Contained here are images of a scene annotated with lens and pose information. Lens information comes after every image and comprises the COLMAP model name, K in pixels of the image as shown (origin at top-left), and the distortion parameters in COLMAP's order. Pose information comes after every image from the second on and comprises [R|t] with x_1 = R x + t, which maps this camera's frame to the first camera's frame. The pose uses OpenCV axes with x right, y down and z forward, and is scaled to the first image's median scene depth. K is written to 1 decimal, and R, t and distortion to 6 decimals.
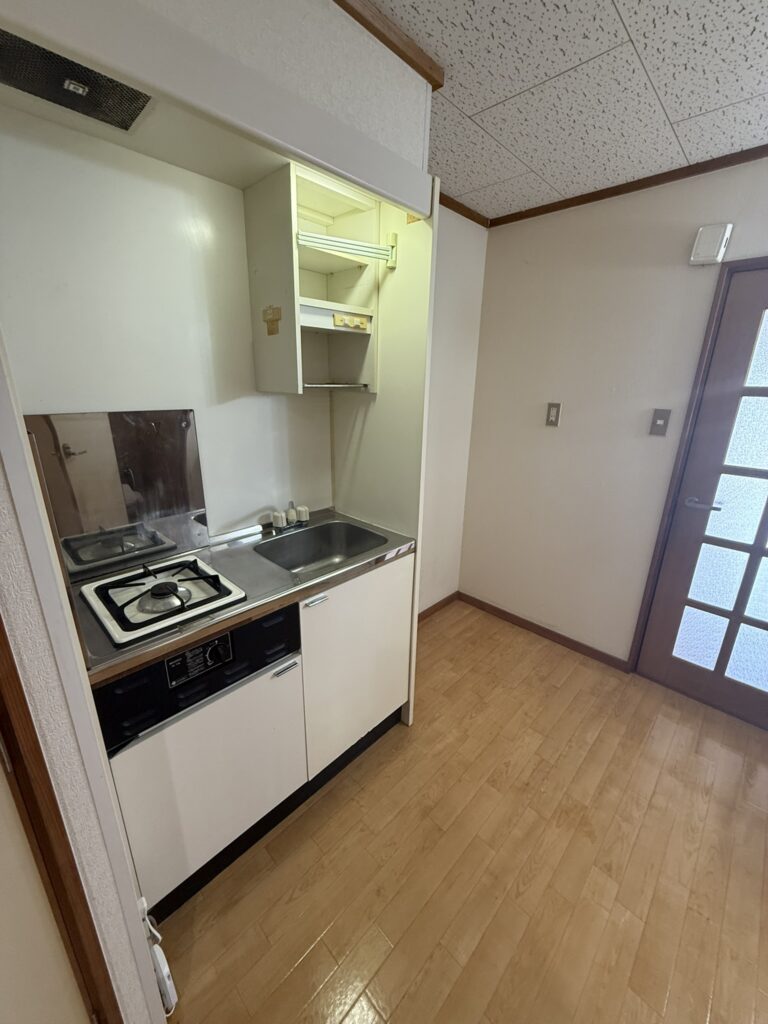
lens RADIAL K [[409.3, 0, 386.1], [0, 409.3, 510.5], [0, 0, 1]] dist [0.002591, 0.000268]
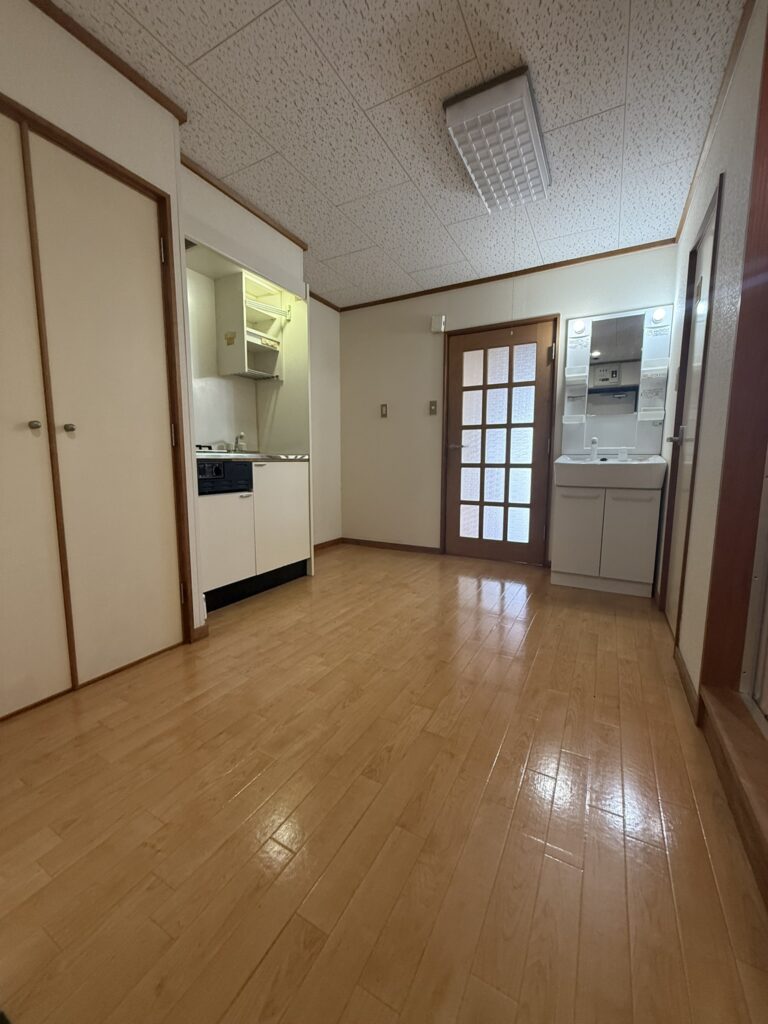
lens RADIAL K [[409.3, 0, 383.7], [0, 409.3, 510.7], [0, 0, 1]] dist [0.002591, 0.000268]
pose [[0.964955, -0.049206, 0.257762, -0.094625], [0.094691, 0.981375, -0.167142, 0.690065], [-0.244737, 0.185692, 0.951642, -0.845858]]
